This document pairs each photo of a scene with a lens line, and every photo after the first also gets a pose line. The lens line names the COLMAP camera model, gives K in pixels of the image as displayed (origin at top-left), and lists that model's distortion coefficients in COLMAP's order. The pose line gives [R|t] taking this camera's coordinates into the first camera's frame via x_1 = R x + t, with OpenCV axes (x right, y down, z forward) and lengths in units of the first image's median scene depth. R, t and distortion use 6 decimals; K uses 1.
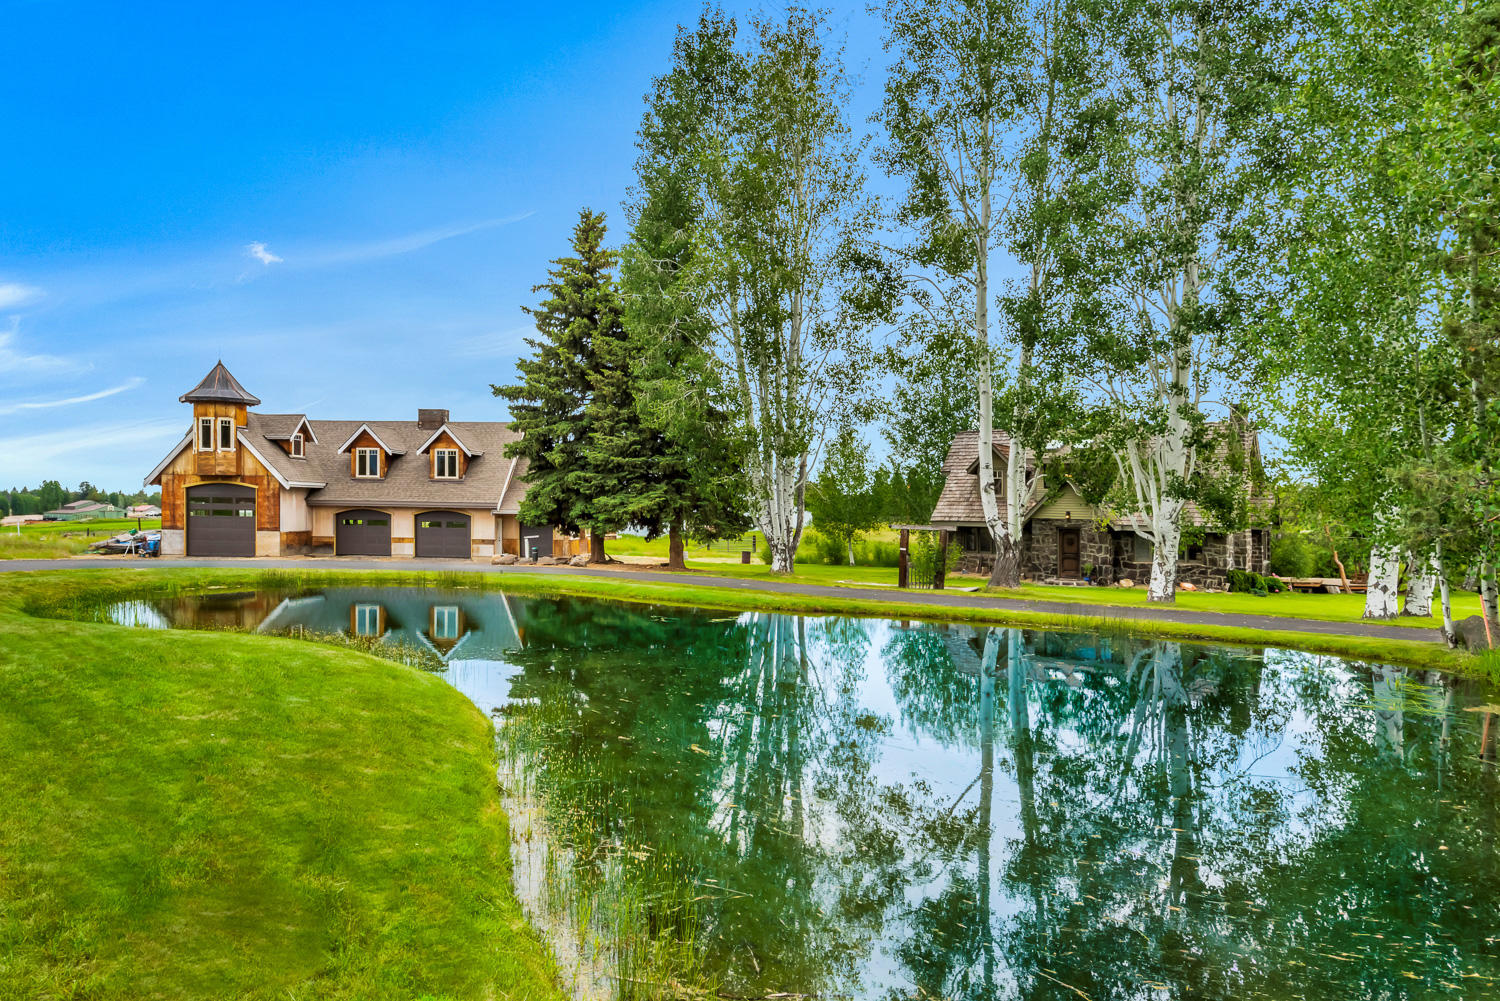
lens RADIAL K [[990.0, 0, 750.0], [0, 990.0, 500.5], [0, 0, 1]] dist [0.052431, -0.001215]
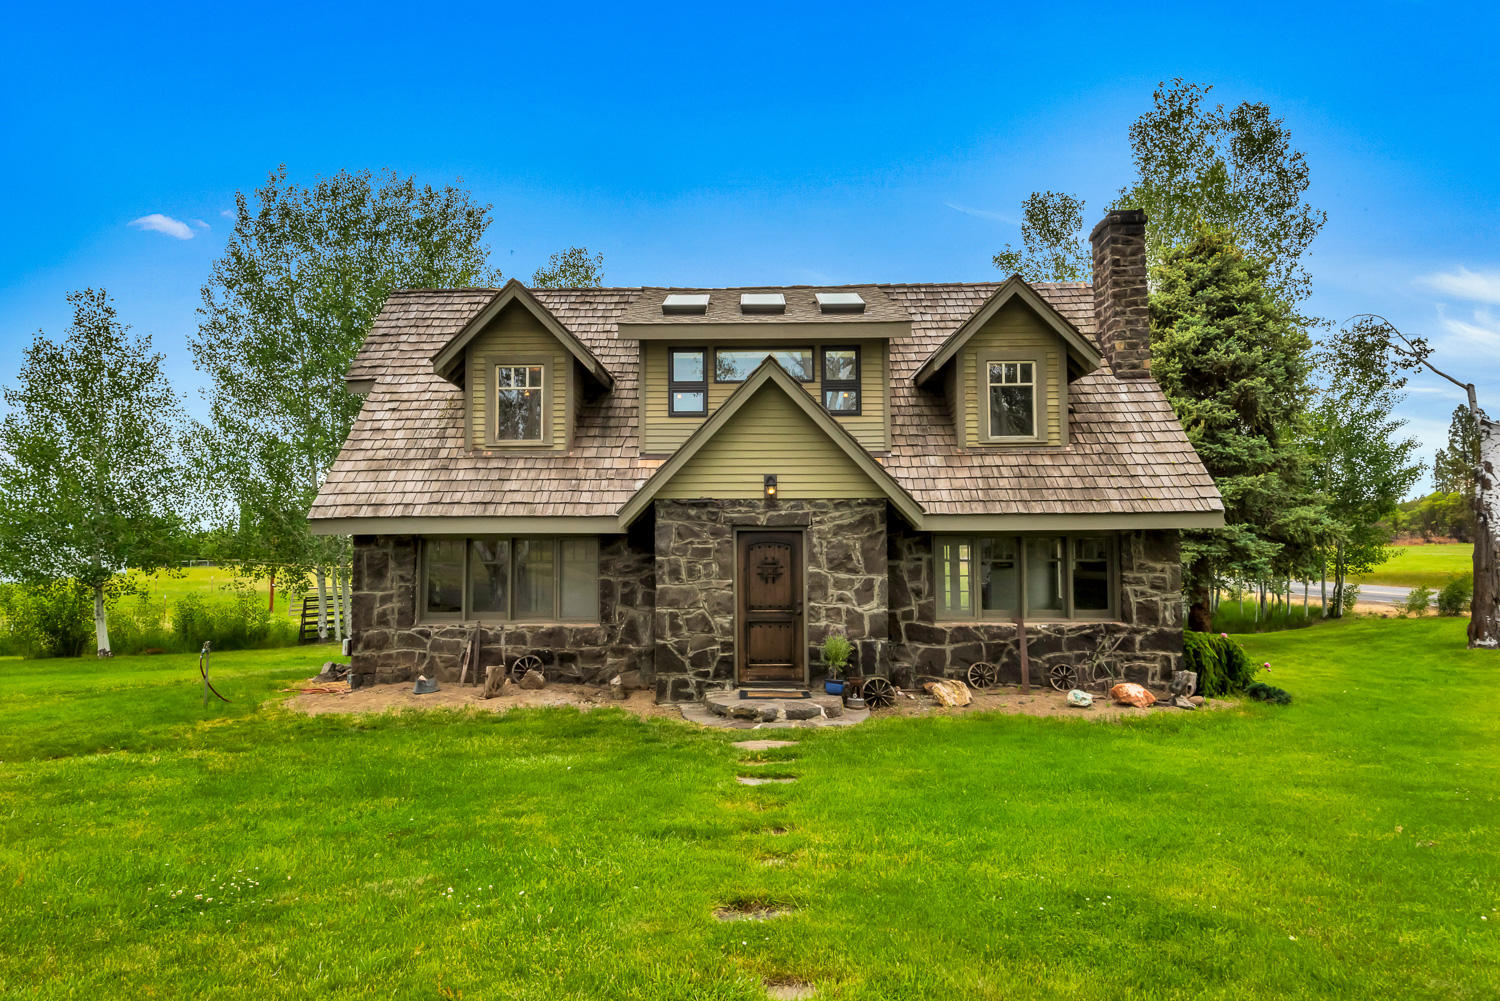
lens RADIAL K [[990.0, 0, 750.0], [0, 990.0, 500.5], [0, 0, 1]] dist [0.052431, -0.001215]
pose [[0.834980, 0.006652, 0.550241, 0.158399], [0.016504, 0.999174, -0.037123, 0.034409], [-0.550033, 0.040078, 0.834180, 0.830686]]
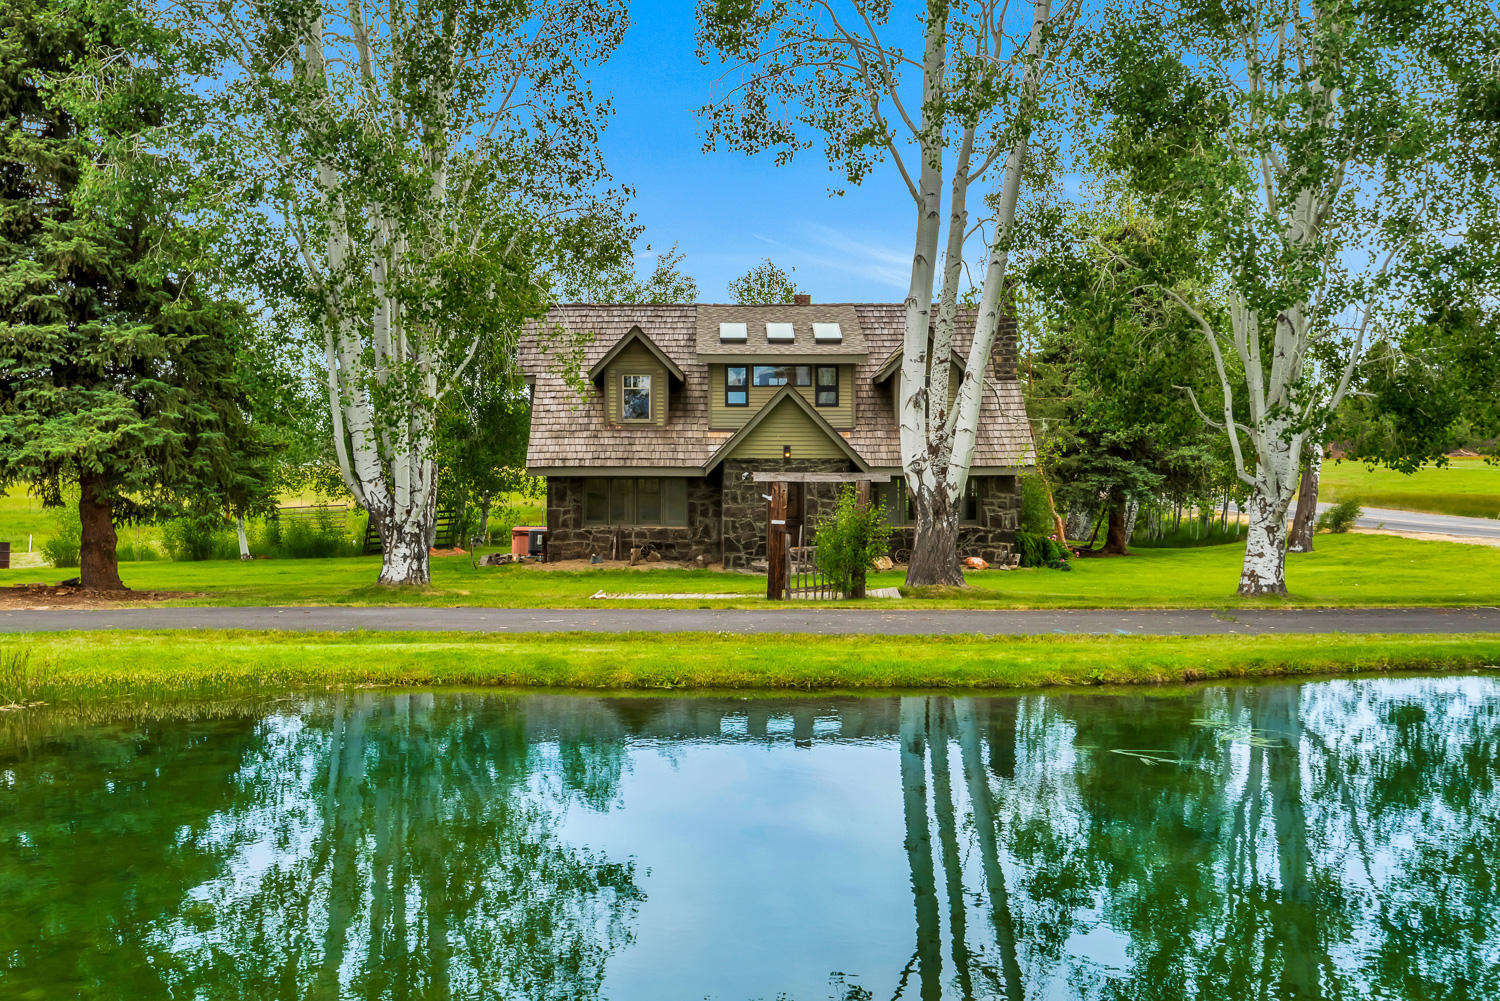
lens RADIAL K [[1509.3, 0, 750.0], [0, 1509.3, 500.5], [0, 0, 1]] dist [-0.001525, -0.000576]
pose [[0.820308, -0.033976, 0.570912, -0.226448], [0.010995, 0.998986, 0.043652, 0.004695], [-0.571816, -0.029531, 0.819850, 0.323465]]
